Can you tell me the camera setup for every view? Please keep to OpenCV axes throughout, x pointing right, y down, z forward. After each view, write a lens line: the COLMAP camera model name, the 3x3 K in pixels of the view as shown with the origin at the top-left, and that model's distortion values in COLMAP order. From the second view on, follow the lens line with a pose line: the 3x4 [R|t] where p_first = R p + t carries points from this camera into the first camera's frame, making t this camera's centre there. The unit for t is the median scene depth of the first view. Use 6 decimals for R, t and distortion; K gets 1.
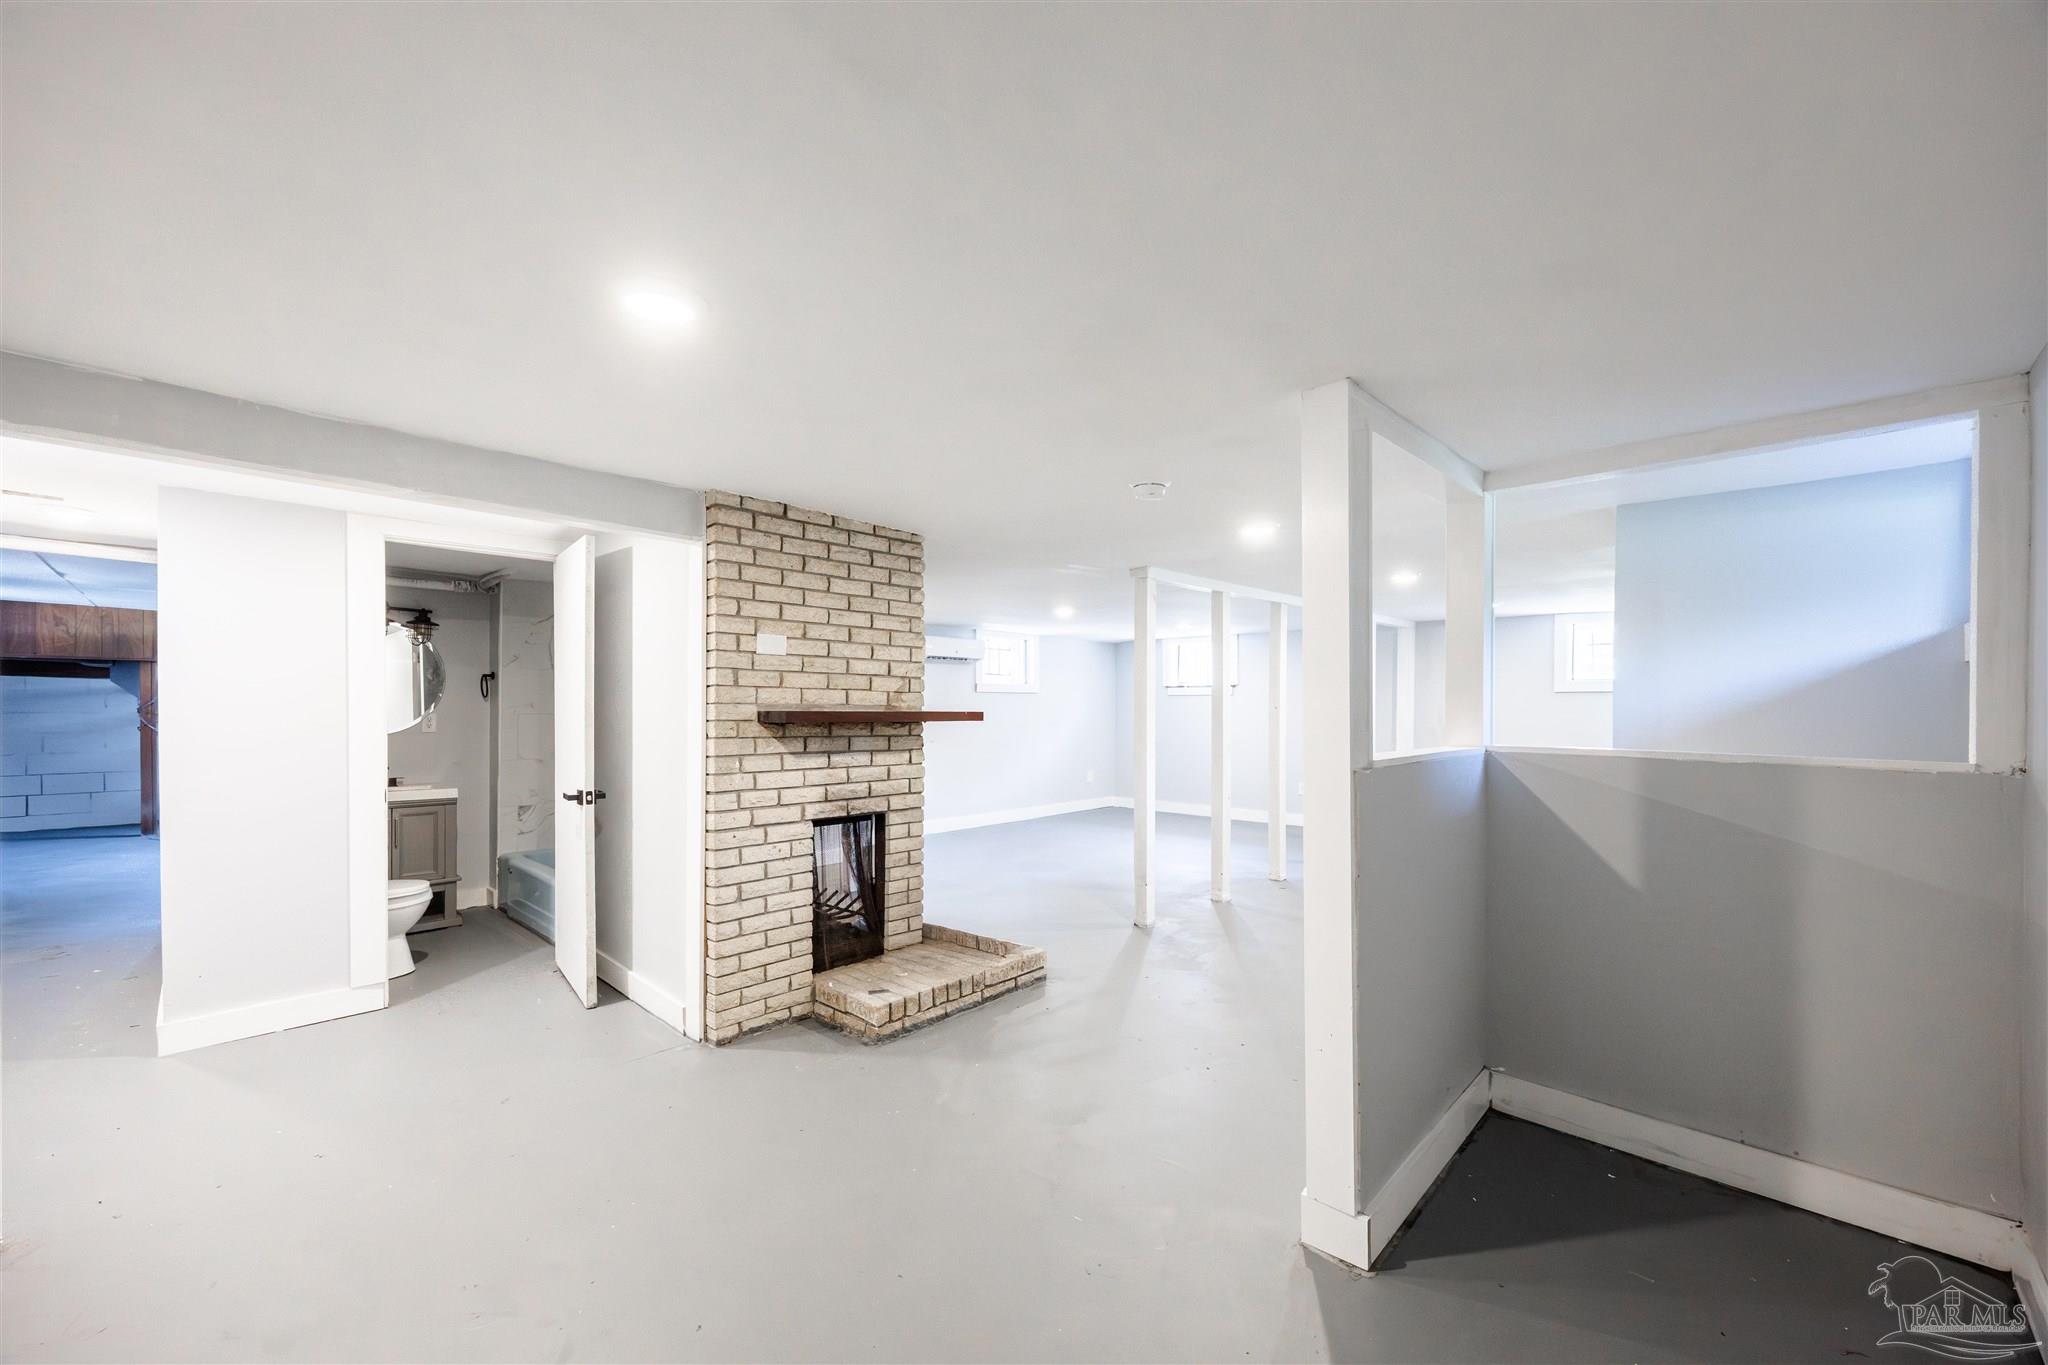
lens RADIAL K [[808.1, 0, 1035.9], [0, 808.1, 696.8], [0, 0, 1]] dist [0.003547, 0.000580]
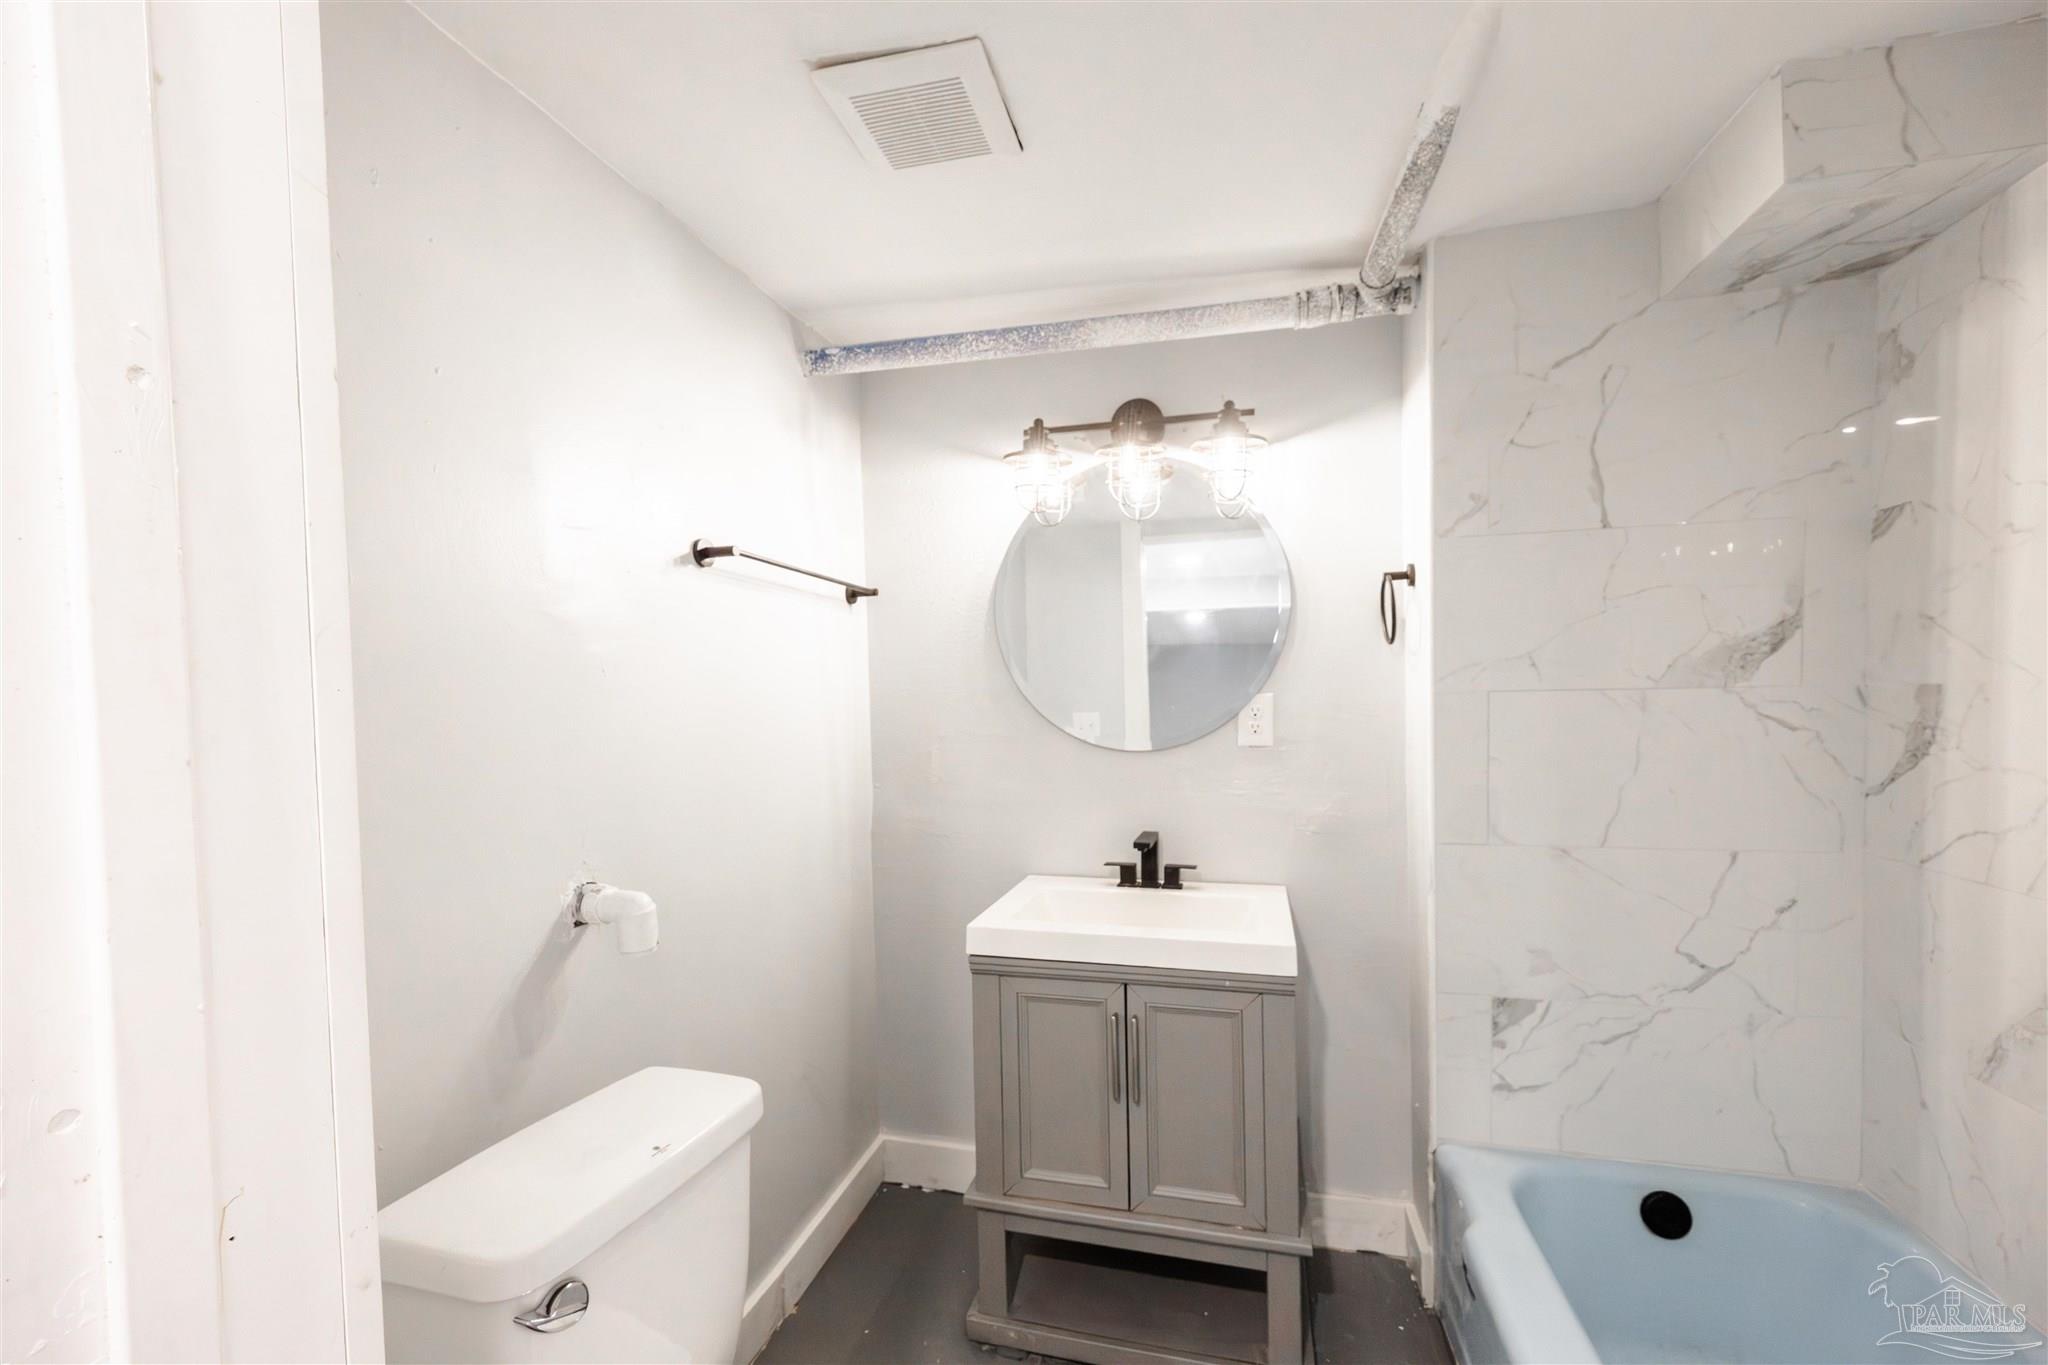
lens RADIAL K [[808.1, 0, 1034.4], [0, 808.1, 693.2], [0, 0, 1]] dist [0.003547, 0.000580]
pose [[0.484859, -0.004497, -0.874581, -0.465489], [-0.005207, 0.999954, -0.008029, 0.022644], [0.874577, 0.008447, 0.484814, 0.714050]]
